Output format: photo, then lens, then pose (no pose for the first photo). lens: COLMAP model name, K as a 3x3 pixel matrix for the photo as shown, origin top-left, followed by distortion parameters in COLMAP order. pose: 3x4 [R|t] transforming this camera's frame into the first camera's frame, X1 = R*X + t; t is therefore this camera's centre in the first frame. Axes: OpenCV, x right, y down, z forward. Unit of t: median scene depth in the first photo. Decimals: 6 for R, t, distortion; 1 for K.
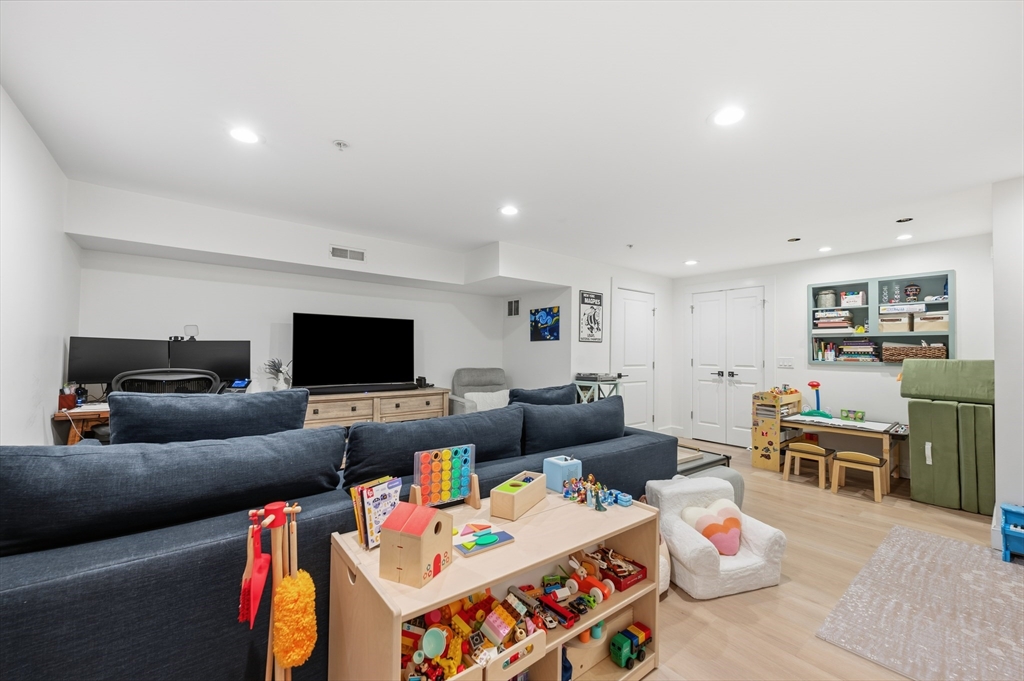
lens RADIAL K [[408.1, 0, 510.7], [0, 408.1, 344.4], [0, 0, 1]] dist [-0.001133, -0.000123]
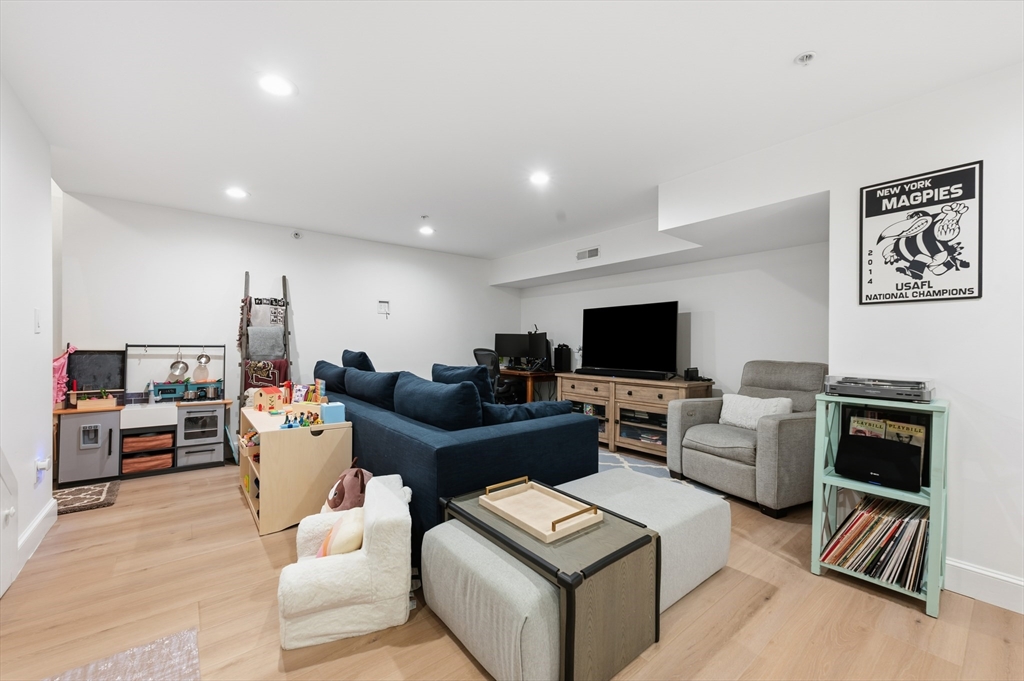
lens RADIAL K [[408.1, 0, 510.7], [0, 408.1, 344.4], [0, 0, 1]] dist [-0.001133, -0.000123]
pose [[0.006941, -0.011752, -0.999907, 0.604219], [0.012531, 0.999853, -0.011665, 0.036136], [0.999897, -0.012449, 0.007088, 0.616958]]
